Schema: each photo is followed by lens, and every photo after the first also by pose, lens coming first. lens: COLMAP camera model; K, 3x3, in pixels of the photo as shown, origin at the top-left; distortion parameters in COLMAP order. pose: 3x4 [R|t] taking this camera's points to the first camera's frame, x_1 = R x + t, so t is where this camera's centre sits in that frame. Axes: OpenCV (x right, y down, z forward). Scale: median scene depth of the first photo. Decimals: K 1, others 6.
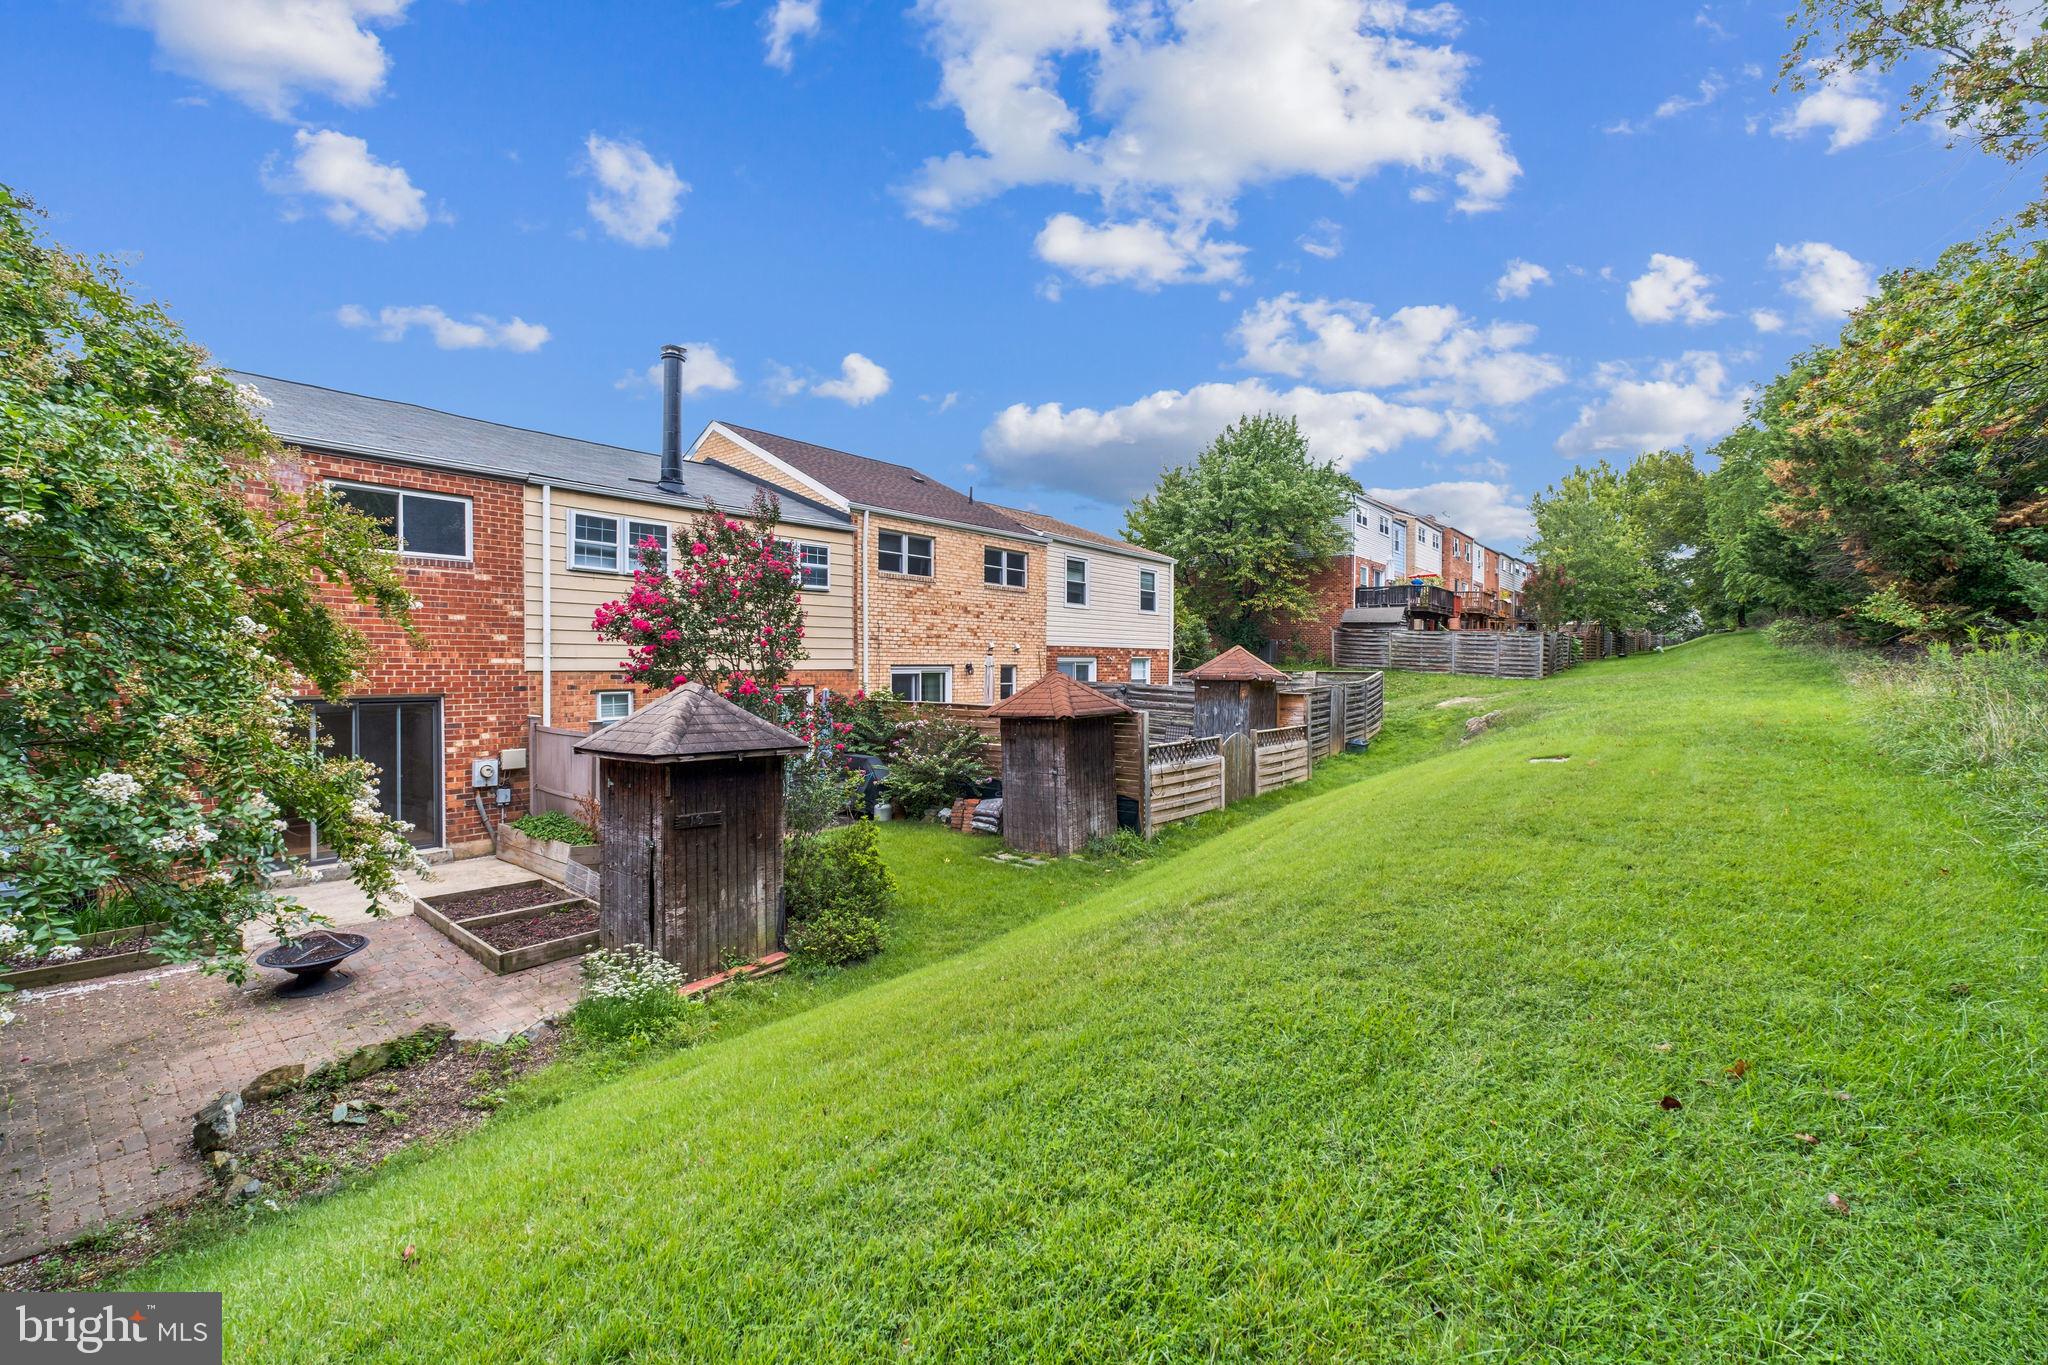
lens RADIAL K [[866.9, 0, 1047.5], [0, 866.9, 649.4], [0, 0, 1]] dist [-0.013663, 0.004924]
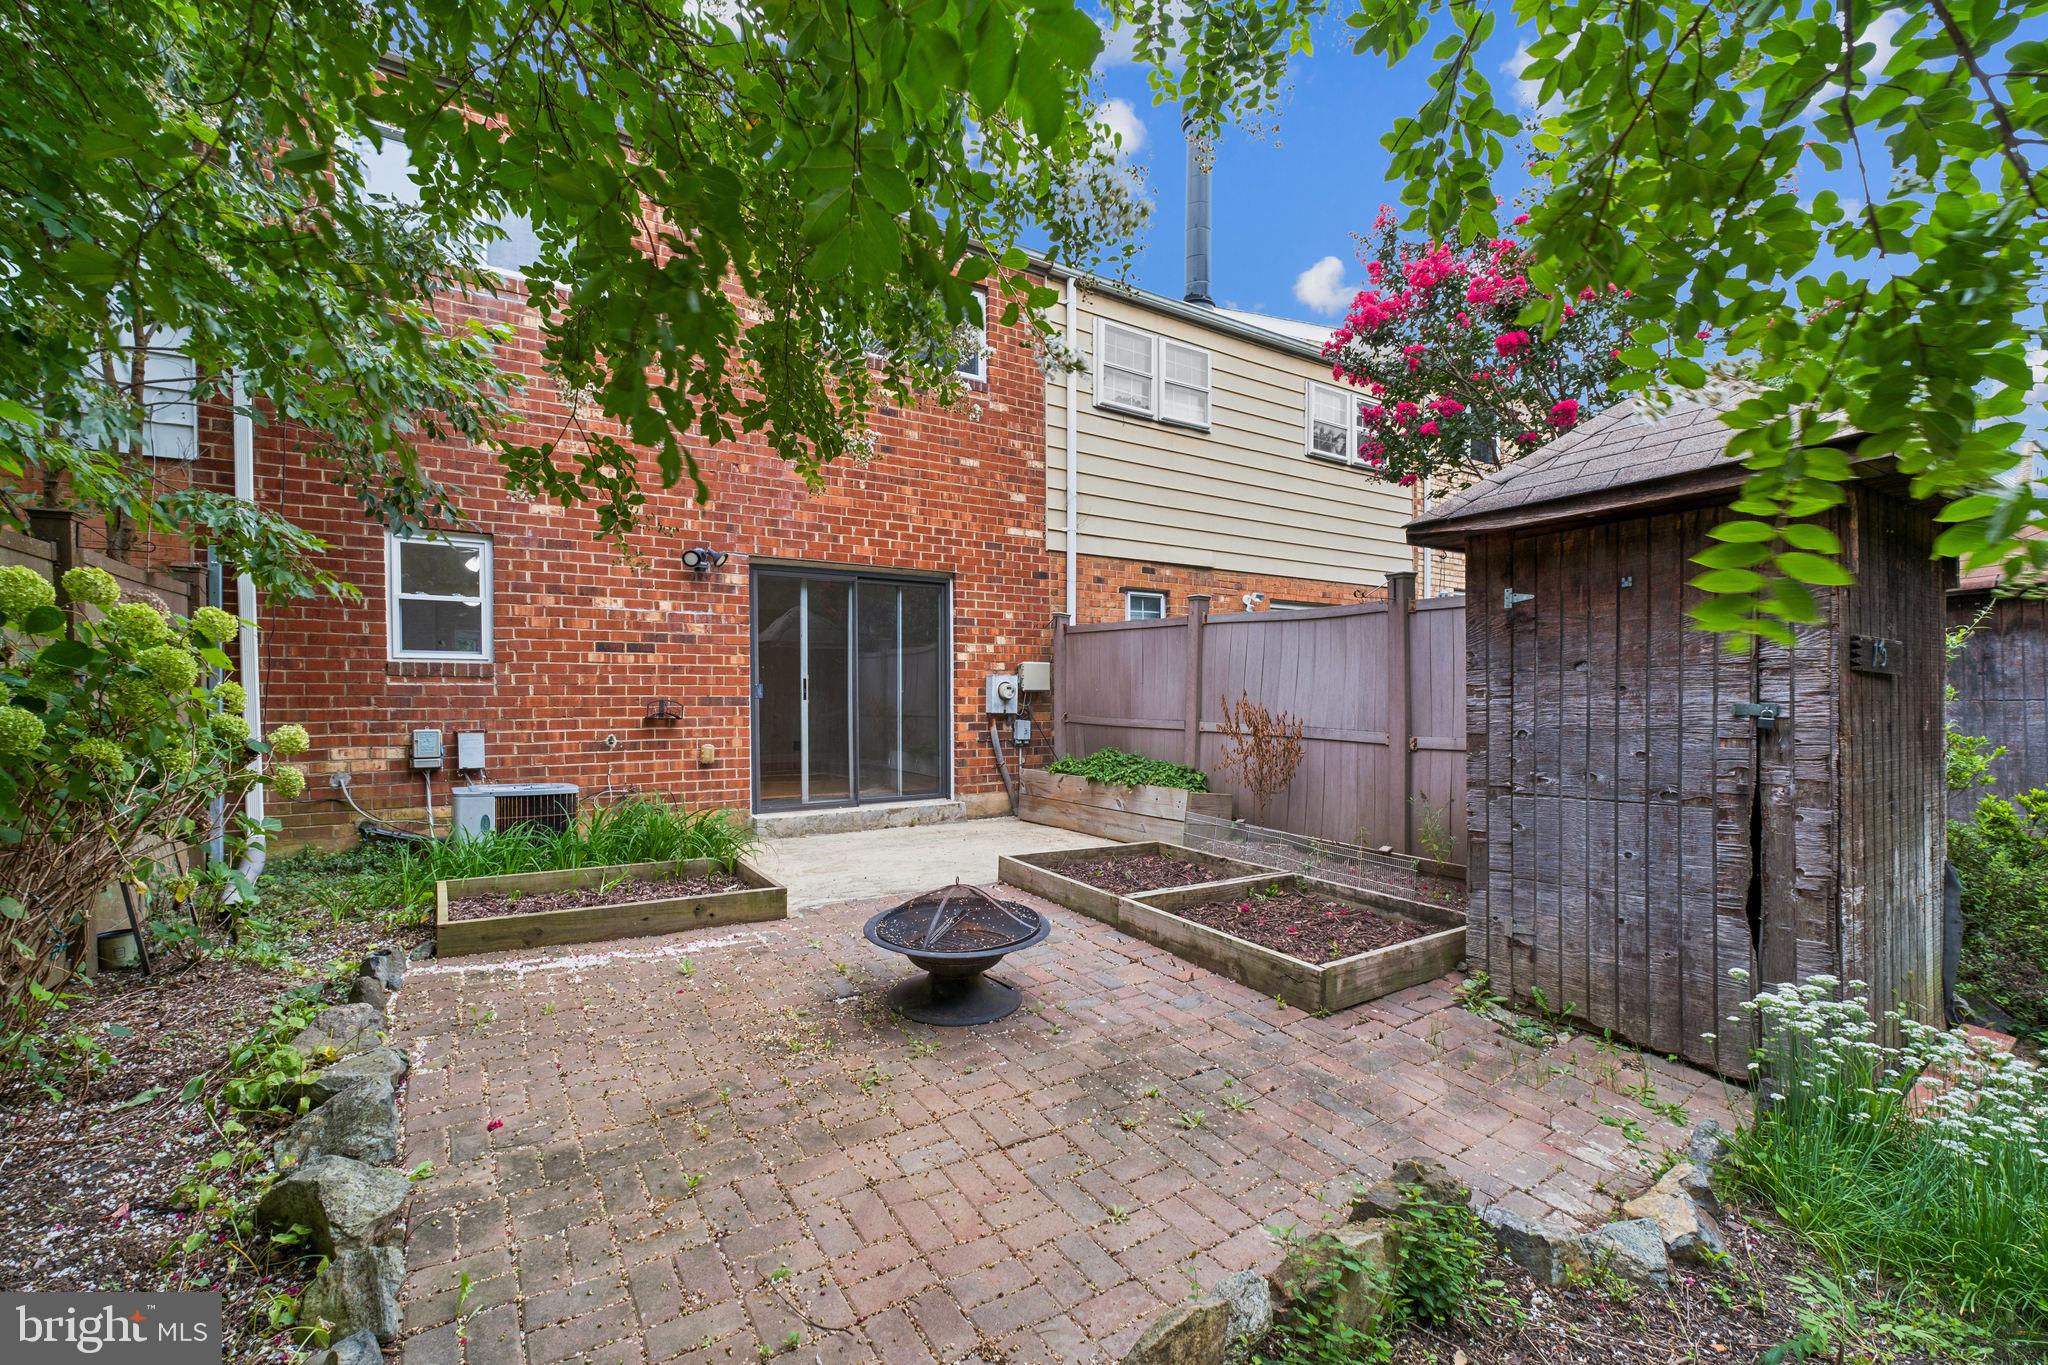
lens RADIAL K [[866.9, 0, 1023.1], [0, 866.9, 691.0], [0, 0, 1]] dist [-0.013663, 0.004924]
pose [[0.950617, -0.001048, -0.310365, -0.427410], [0.001501, 0.999998, 0.001221, 0.141204], [0.310363, -0.001626, 0.950617, 0.357708]]
